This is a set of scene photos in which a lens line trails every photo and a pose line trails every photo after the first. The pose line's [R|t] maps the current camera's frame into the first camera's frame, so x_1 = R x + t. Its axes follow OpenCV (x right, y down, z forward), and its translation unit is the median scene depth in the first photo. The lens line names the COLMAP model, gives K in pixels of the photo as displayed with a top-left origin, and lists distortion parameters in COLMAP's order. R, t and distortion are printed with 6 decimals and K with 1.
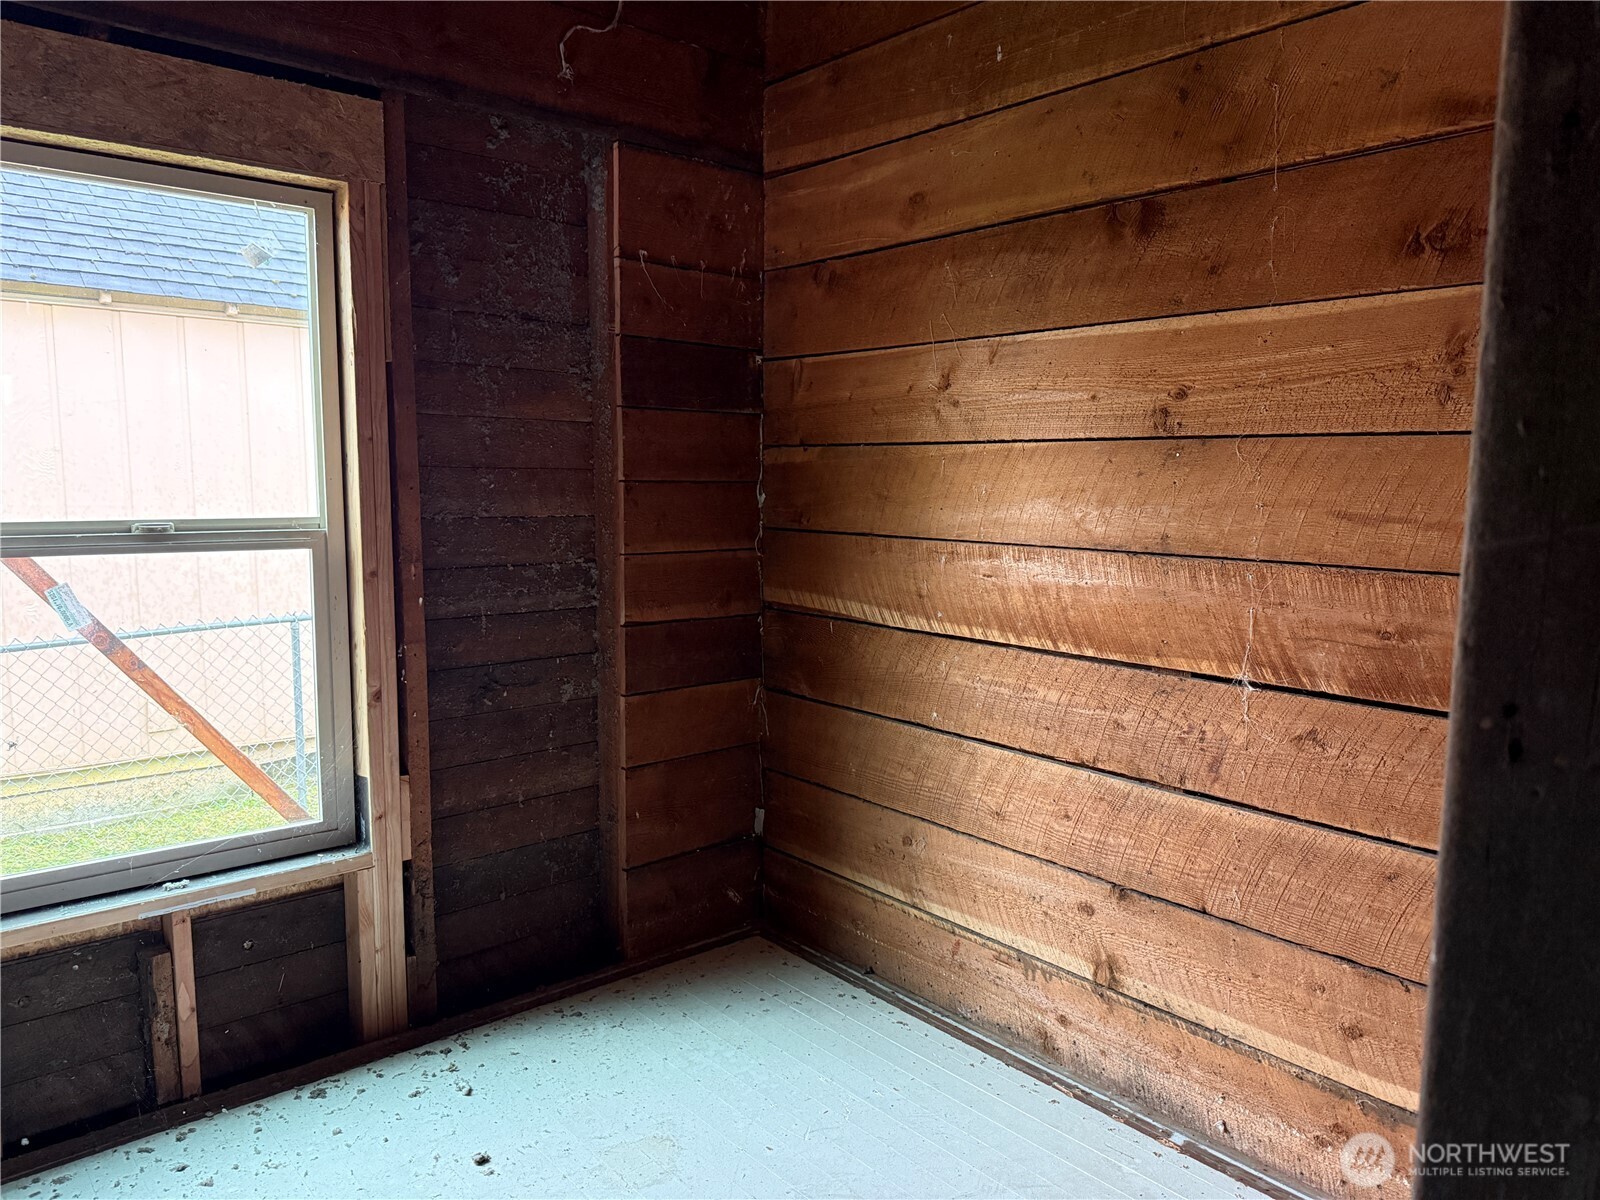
lens RADIAL K [[1139.6, 0, 791.6], [0, 1139.6, 602.3], [0, 0, 1]] dist [0.027816, -0.032615]
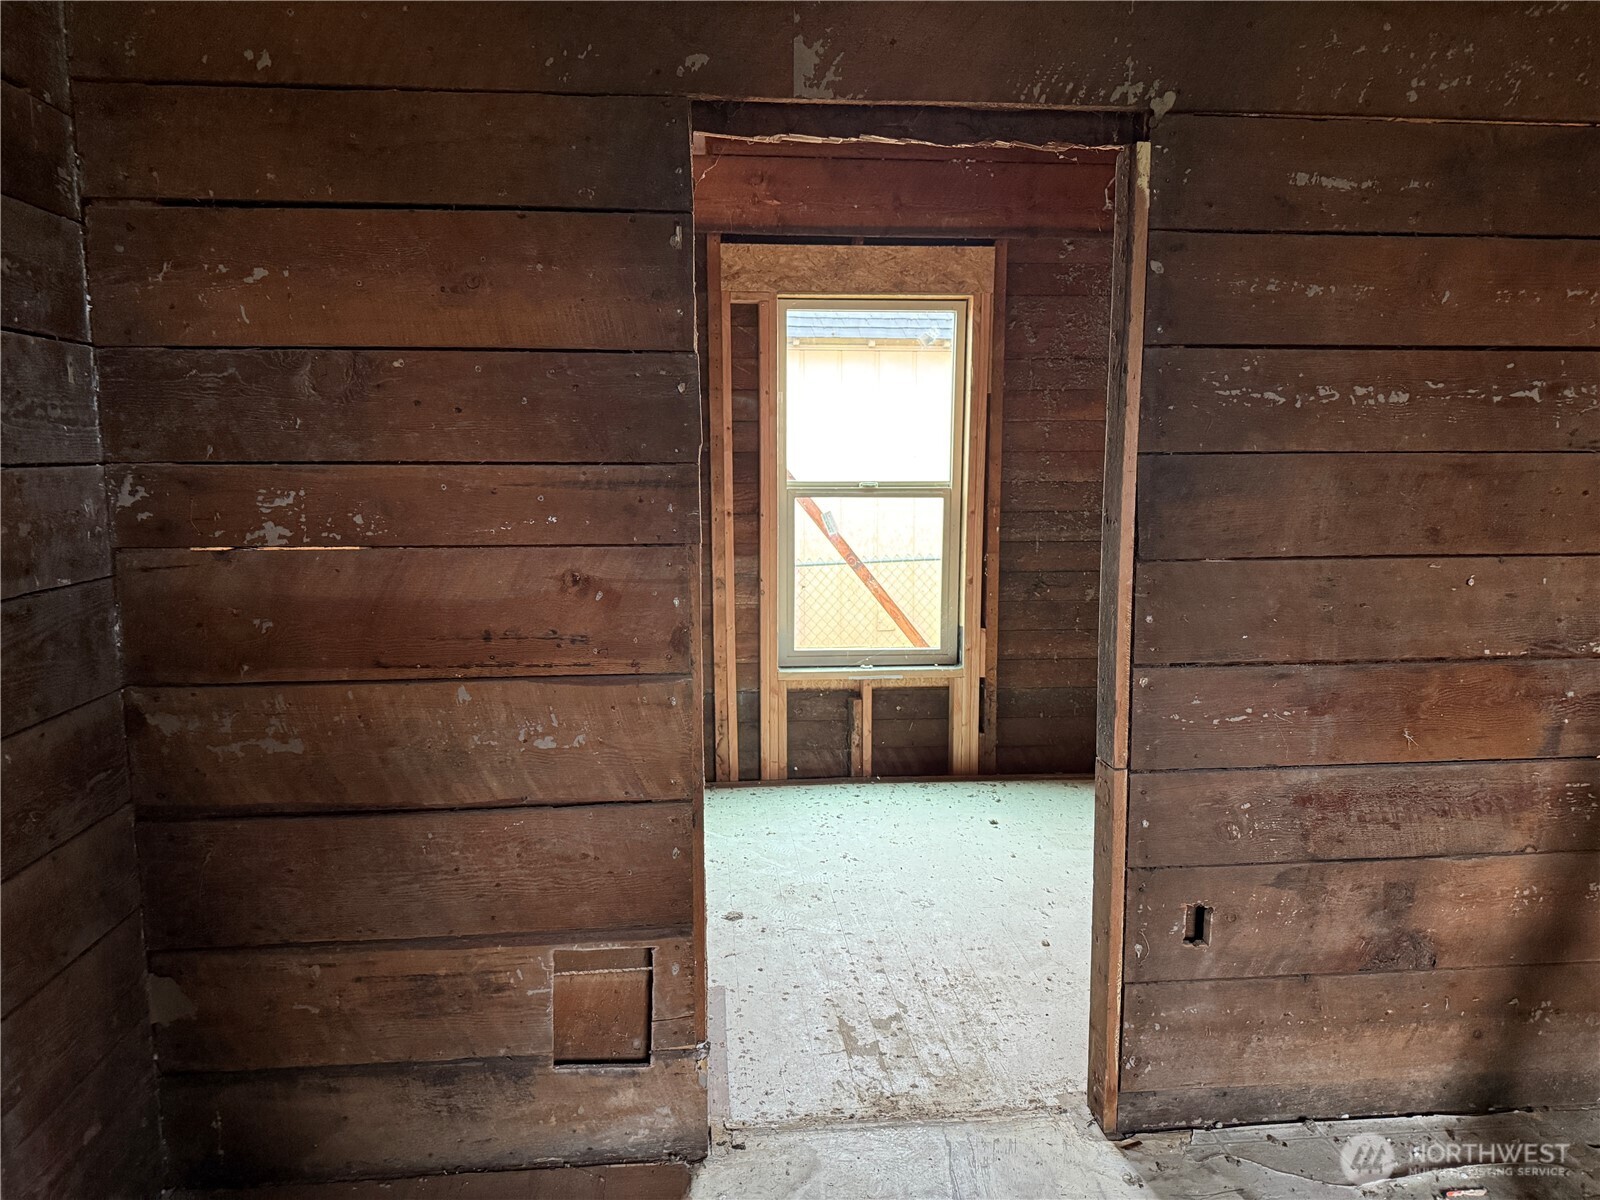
lens RADIAL K [[1134.4, 0, 791.0], [0, 1134.4, 627.1], [0, 0, 1]] dist [0.193560, -0.033019]
pose [[0.814918, 0.084672, -0.573358, 0.446656], [-0.064761, 0.996379, 0.055098, 0.074100], [0.575947, -0.007769, 0.817450, -0.636794]]
